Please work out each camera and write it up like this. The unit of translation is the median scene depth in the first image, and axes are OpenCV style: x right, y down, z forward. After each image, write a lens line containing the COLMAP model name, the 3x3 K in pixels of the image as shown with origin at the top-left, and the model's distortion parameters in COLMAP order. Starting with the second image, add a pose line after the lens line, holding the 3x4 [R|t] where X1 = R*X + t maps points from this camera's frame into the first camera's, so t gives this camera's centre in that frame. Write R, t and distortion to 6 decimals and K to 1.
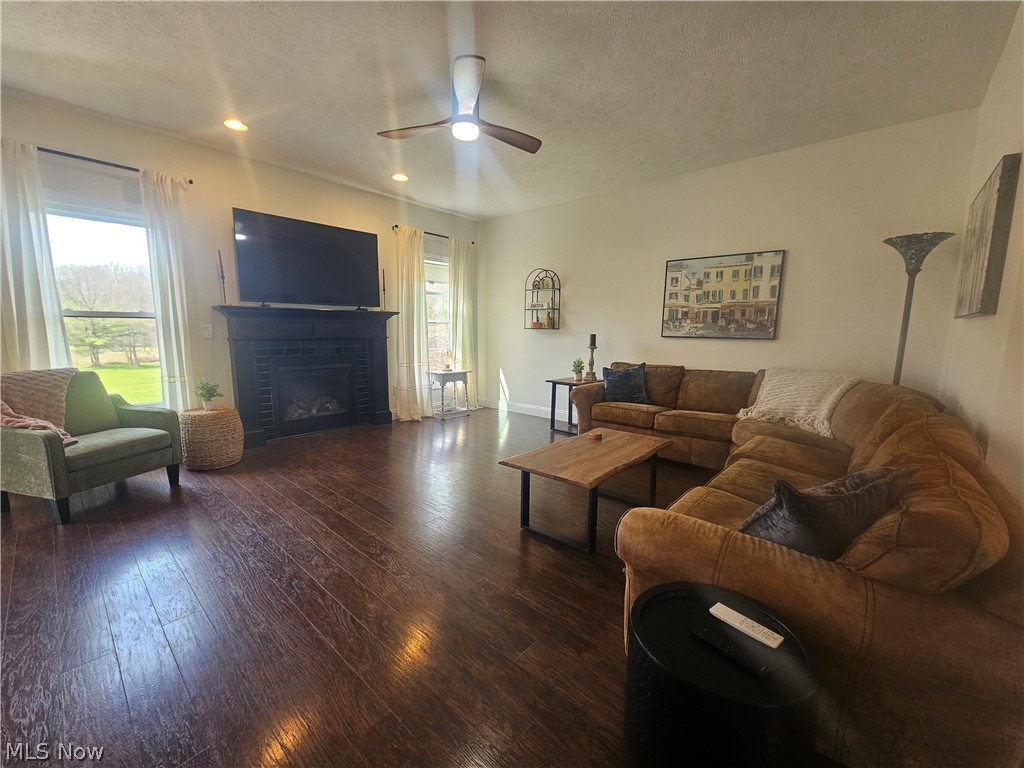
lens RADIAL K [[418.8, 0, 508.4], [0, 418.8, 390.9], [0, 0, 1]] dist [0.000394, -0.000100]
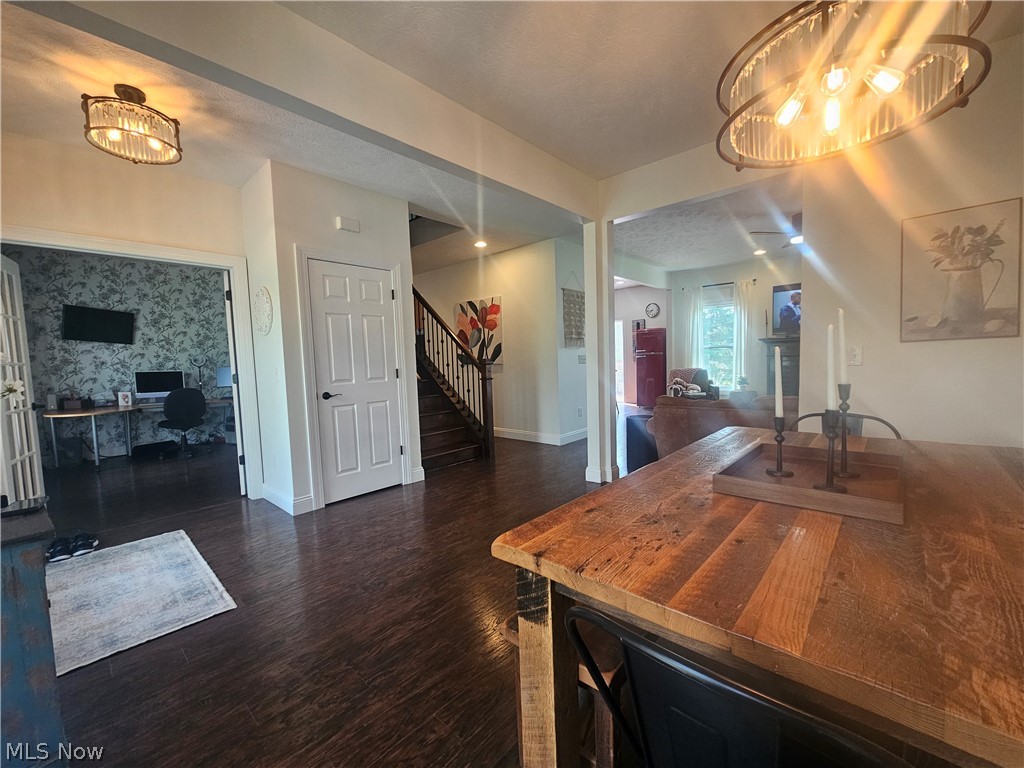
lens RADIAL K [[419.9, 0, 510.6], [0, 419.9, 390.1], [0, 0, 1]] dist [0.000433, 0.000305]
pose [[-0.009779, 0.064372, -0.997878, 1.177650], [-0.110013, 0.991799, 0.065058, 0.031070], [0.993882, 0.110416, -0.002617, -0.114383]]
